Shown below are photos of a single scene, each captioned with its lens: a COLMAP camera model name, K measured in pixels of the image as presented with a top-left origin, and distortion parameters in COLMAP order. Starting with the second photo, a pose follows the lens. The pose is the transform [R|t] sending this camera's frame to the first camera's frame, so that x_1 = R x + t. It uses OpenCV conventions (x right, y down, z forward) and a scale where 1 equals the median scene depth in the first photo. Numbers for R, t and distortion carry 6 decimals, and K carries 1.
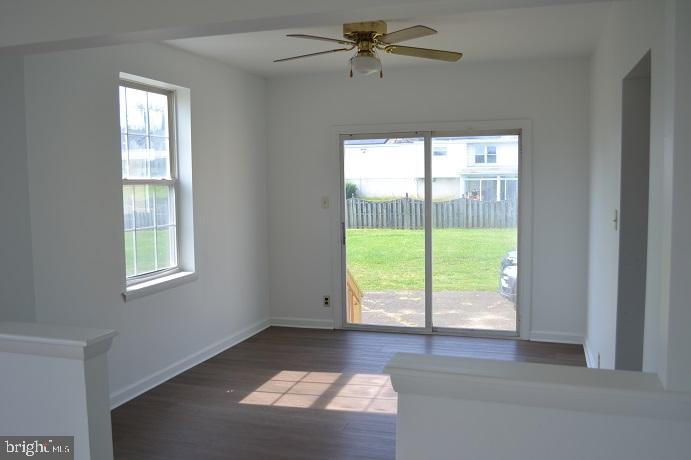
lens RADIAL K [[621.4, 0, 344.9], [0, 621.4, 228.9], [0, 0, 1]] dist [-0.059274, -0.010875]
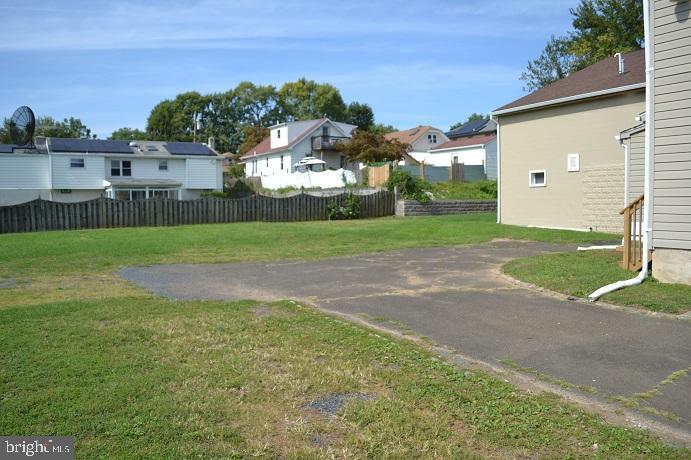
lens RADIAL K [[548.1, 0, 342.6], [0, 548.1, 239.4], [0, 0, 1]] dist [-0.087144, 0.011497]
pose [[0.670715, -0.044639, 0.740371, -0.365352], [0.058834, 0.998244, 0.006887, 0.033422], [-0.739378, 0.038940, 0.672163, 0.154409]]
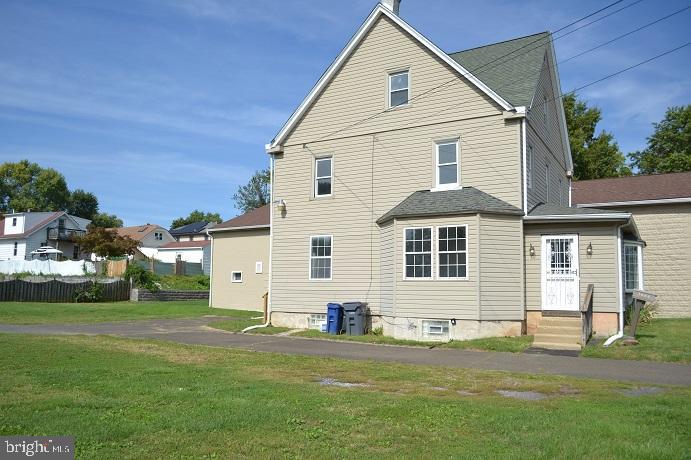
lens RADIAL K [[548.1, 0, 336.1], [0, 548.1, 234.5], [0, 0, 1]] dist [-0.087144, 0.011497]
pose [[0.239342, 0.123433, 0.963057, -0.695110], [0.054978, 0.988572, -0.140367, 0.055035], [-0.969377, 0.086543, 0.229821, -0.022451]]
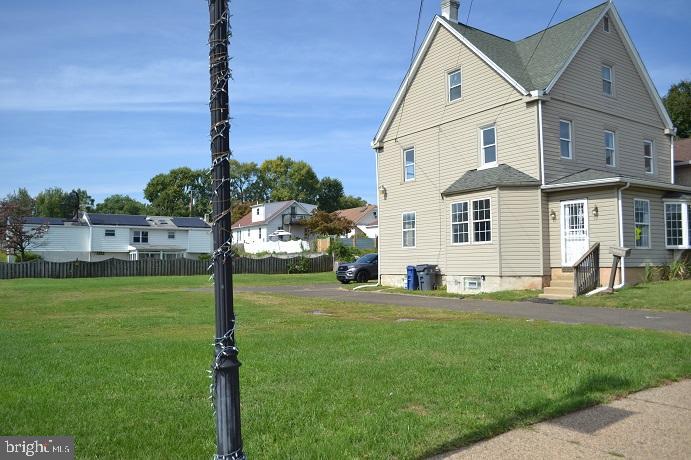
lens RADIAL K [[548.1, 0, 340.4], [0, 548.1, 230.1], [0, 0, 1]] dist [-0.087144, 0.011497]
pose [[0.646729, 0.057620, 0.760540, -0.751686], [0.057947, 0.990549, -0.124321, 0.085552], [-0.760515, 0.124473, 0.637278, -0.295939]]
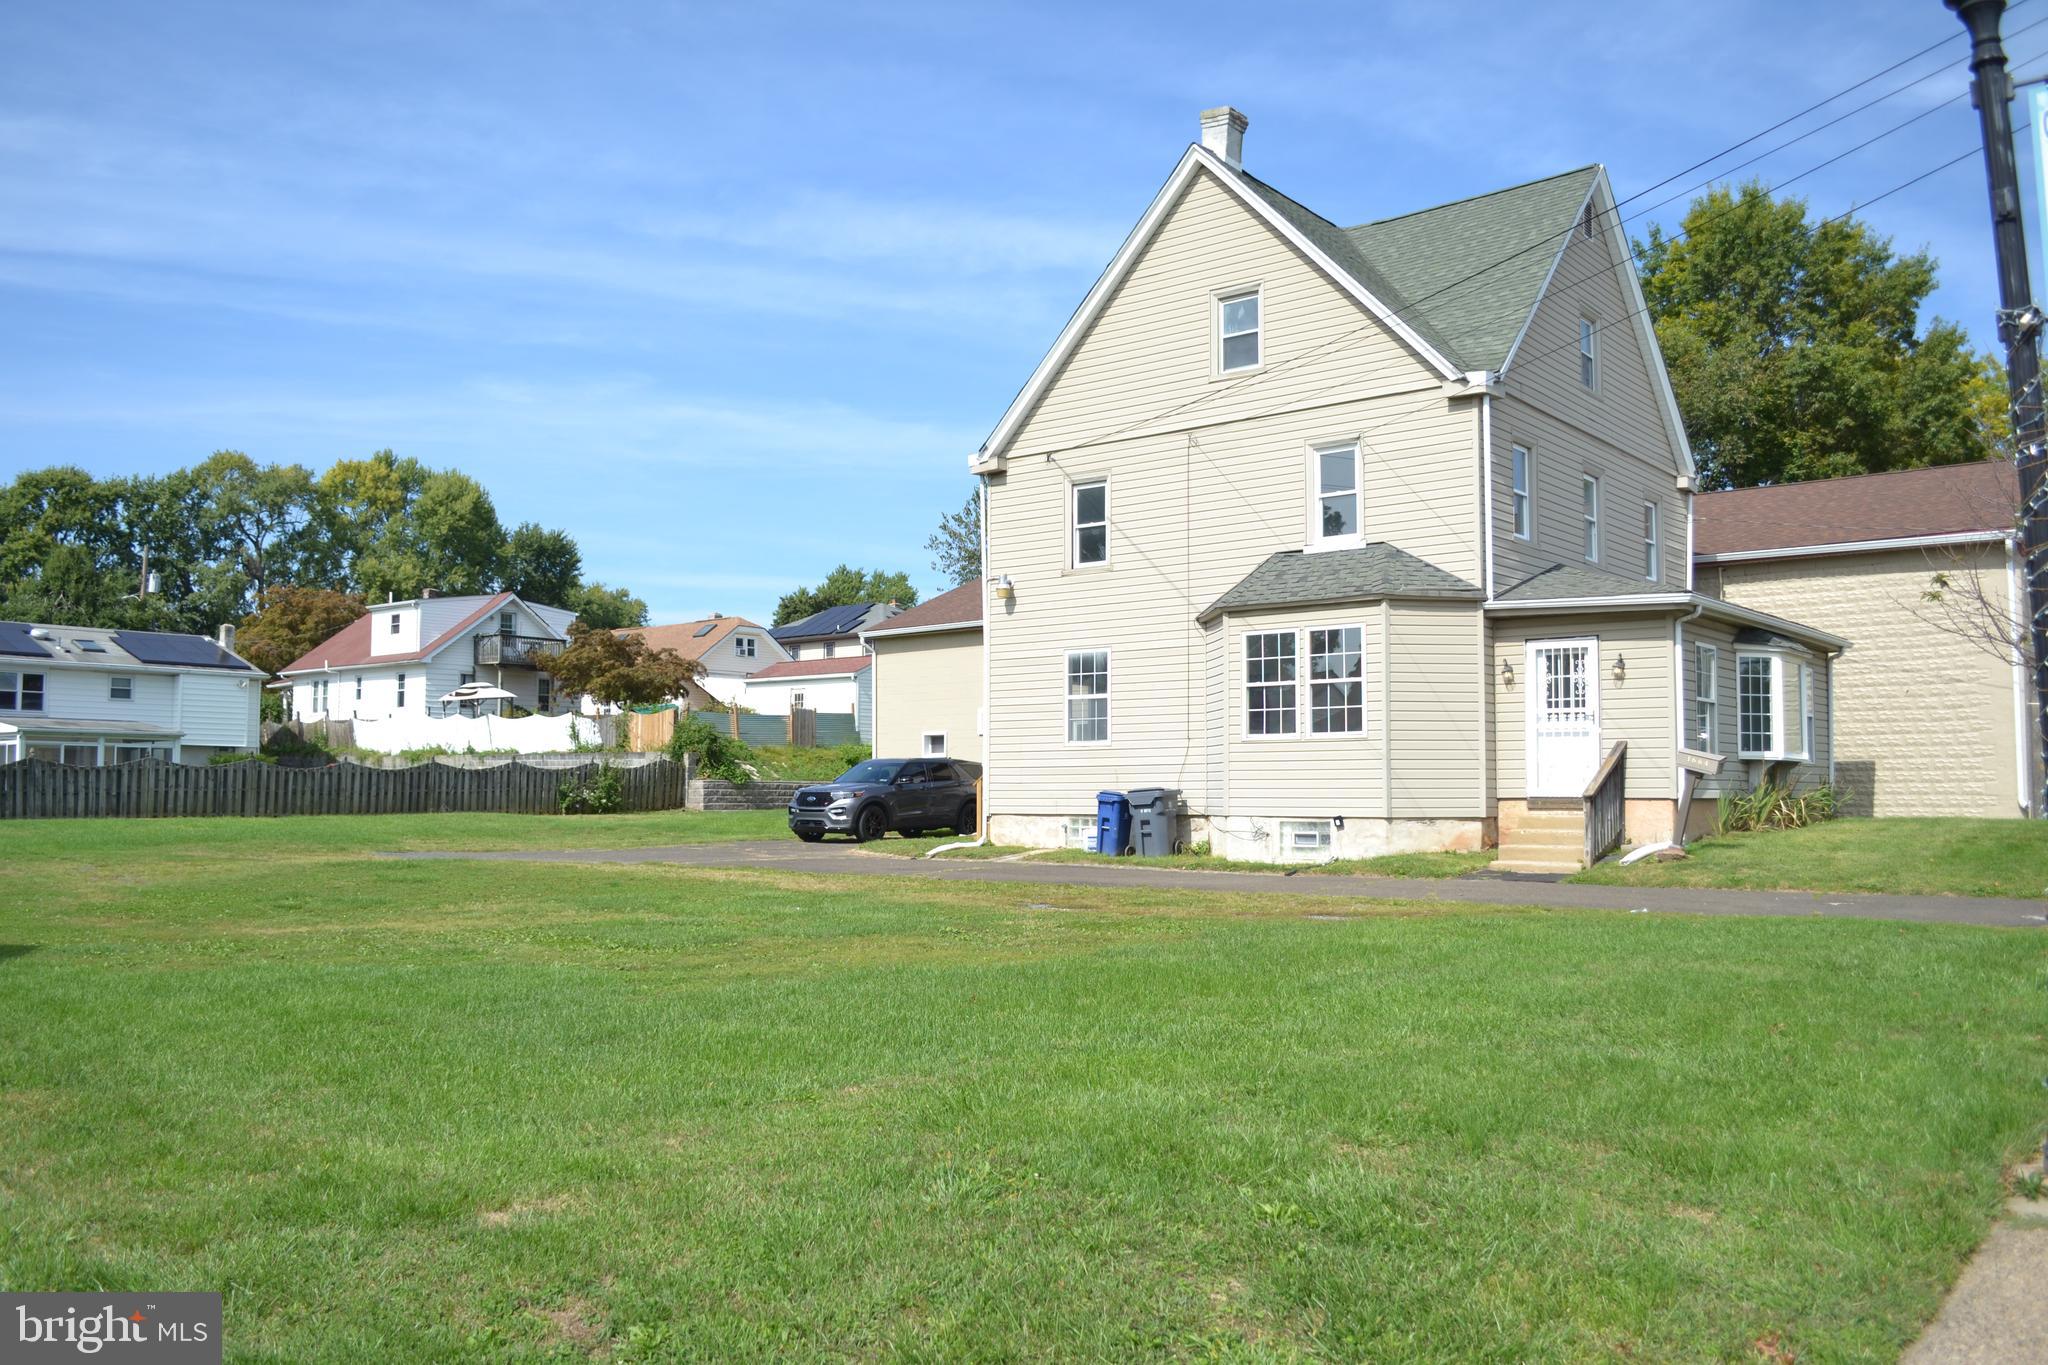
lens RADIAL K [[1624.4, 0, 1001.1], [0, 1624.4, 693.2], [0, 0, 1]] dist [-0.087144, 0.011497]
pose [[0.390630, 0.073452, 0.917613, -0.926717], [0.062924, 0.992350, -0.106221, 0.081685], [-0.918395, 0.099233, 0.383019, -0.159283]]
